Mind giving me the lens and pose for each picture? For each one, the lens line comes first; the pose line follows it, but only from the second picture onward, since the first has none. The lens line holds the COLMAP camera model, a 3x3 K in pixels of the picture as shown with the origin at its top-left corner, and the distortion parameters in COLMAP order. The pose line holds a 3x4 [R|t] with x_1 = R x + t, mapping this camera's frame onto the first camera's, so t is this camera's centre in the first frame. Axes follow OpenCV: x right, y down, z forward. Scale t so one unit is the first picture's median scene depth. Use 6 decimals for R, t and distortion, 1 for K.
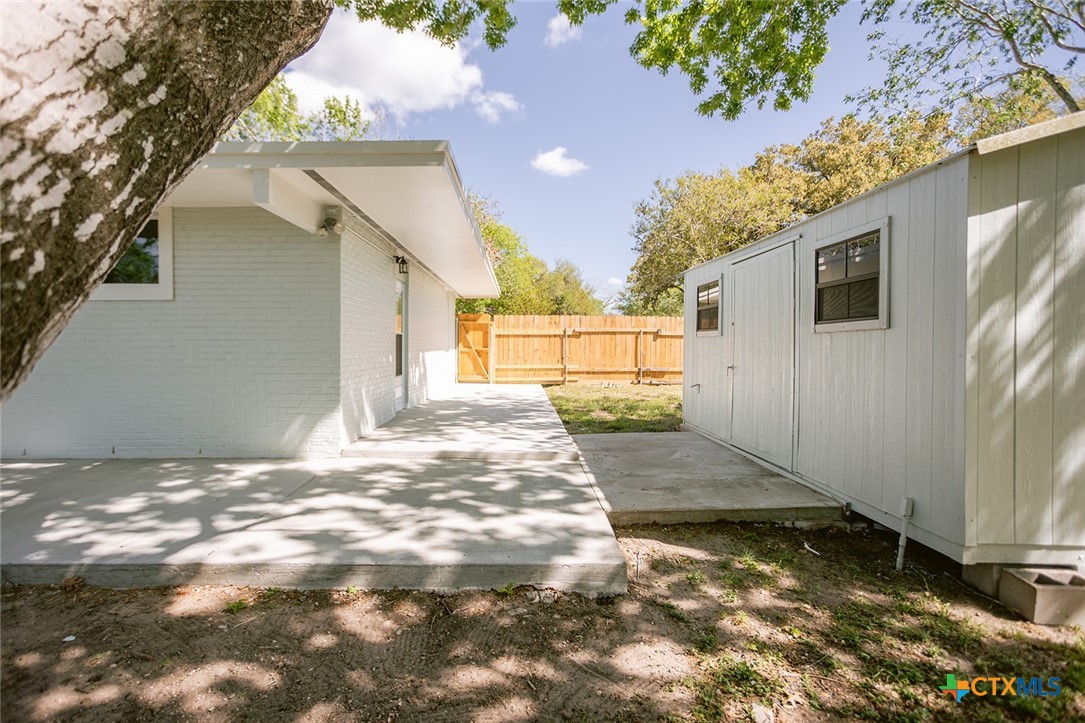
lens RADIAL K [[512.1, 0, 532.4], [0, 512.1, 359.9], [0, 0, 1]] dist [-0.059037, 0.029278]
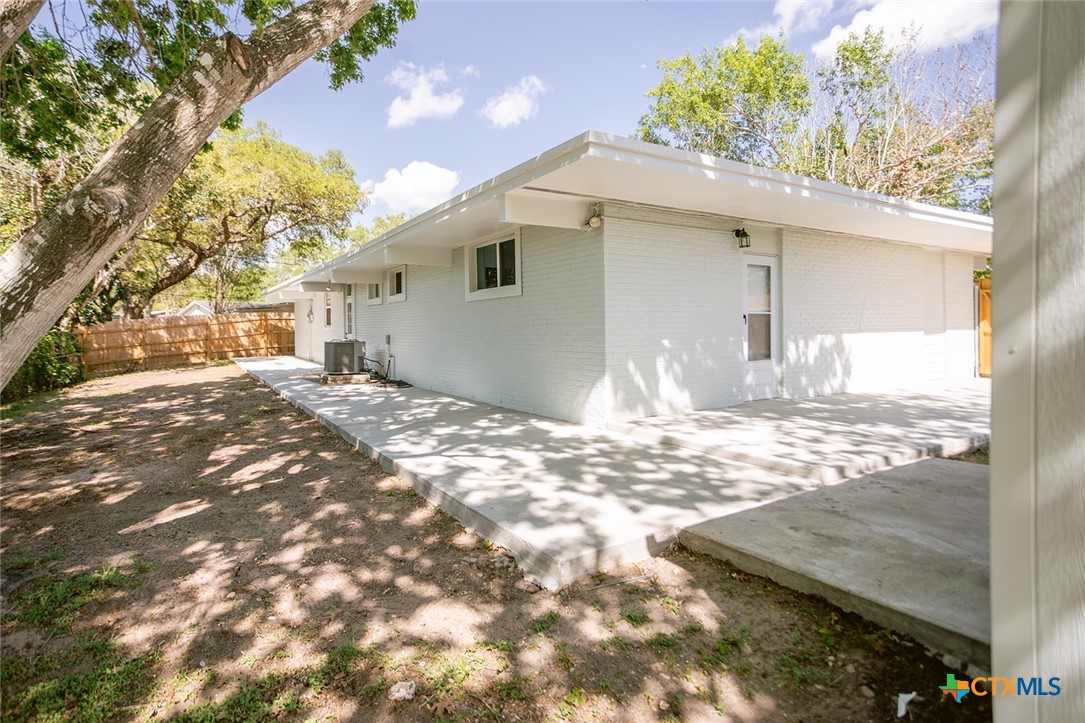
lens RADIAL K [[533.2, 0, 513.3], [0, 533.2, 343.2], [0, 0, 1]] dist [-0.063013, 0.032441]
pose [[0.528170, 0.010236, -0.849077, 0.763629], [-0.007906, 0.999943, 0.007136, 0.000282], [0.849102, 0.002943, 0.528221, 0.326888]]
